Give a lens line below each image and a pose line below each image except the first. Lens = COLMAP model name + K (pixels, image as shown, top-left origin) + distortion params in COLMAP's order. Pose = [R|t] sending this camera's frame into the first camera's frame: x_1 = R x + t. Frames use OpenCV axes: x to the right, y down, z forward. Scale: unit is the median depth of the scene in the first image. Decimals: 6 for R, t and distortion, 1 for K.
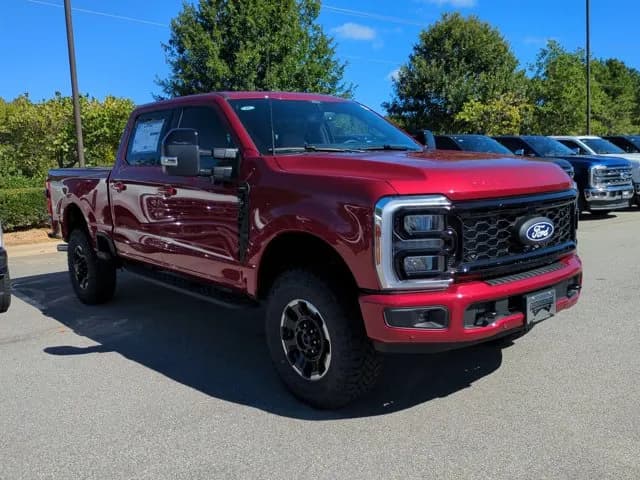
lens RADIAL K [[643.3, 0, 320.0], [0, 643.3, 240.0], [0, 0, 1]] dist [0.006799, 0.004412]
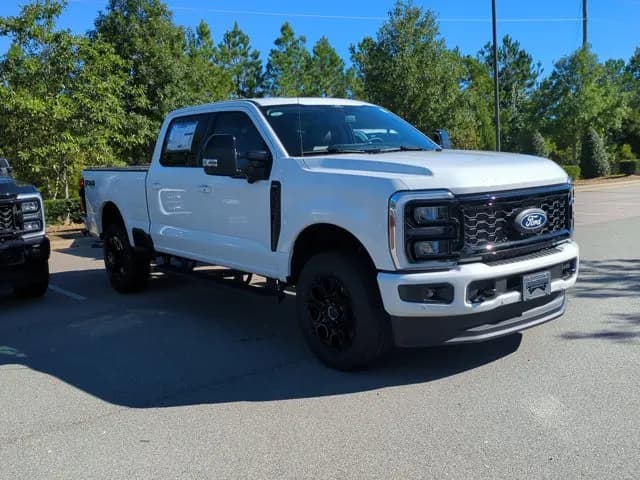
lens RADIAL K [[685.2, 0, 320.0], [0, 685.2, 240.0], [0, 0, 1]] dist [0.000563, 0.000083]
pose [[0.999407, -0.007401, -0.033643, 0.000283], [0.007341, 0.999971, -0.001907, 0.020577], [0.033656, 0.001659, 0.999432, -0.236767]]
